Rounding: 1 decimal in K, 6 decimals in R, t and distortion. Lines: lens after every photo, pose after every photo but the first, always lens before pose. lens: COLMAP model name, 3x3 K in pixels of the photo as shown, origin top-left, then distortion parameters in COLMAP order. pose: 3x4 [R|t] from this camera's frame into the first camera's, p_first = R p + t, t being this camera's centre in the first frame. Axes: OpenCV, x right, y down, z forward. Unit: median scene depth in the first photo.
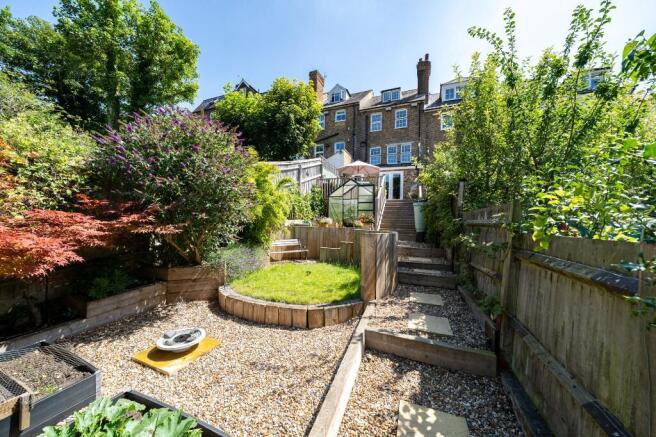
lens RADIAL K [[228.2, 0, 330.3], [0, 228.2, 218.3], [0, 0, 1]] dist [-0.000913, -0.000120]
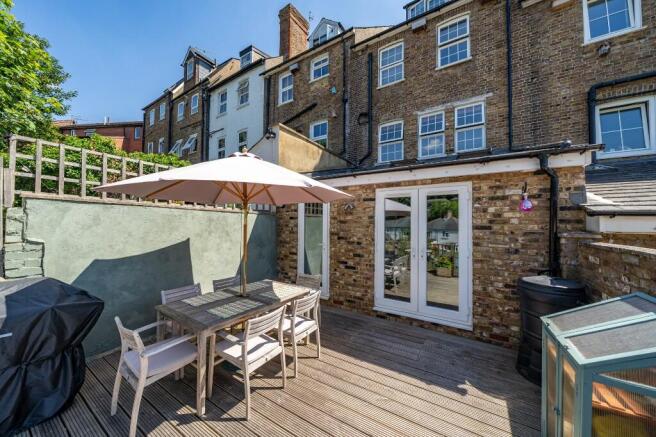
lens RADIAL K [[228.2, 0, 328.9], [0, 228.2, 220.0], [0, 0, 1]] dist [-0.000913, -0.000120]
pose [[0.981404, -0.022442, -0.190639, 0.160184], [0.023735, 0.999708, 0.004498, -0.128787], [0.190483, -0.008939, 0.981650, 0.544495]]
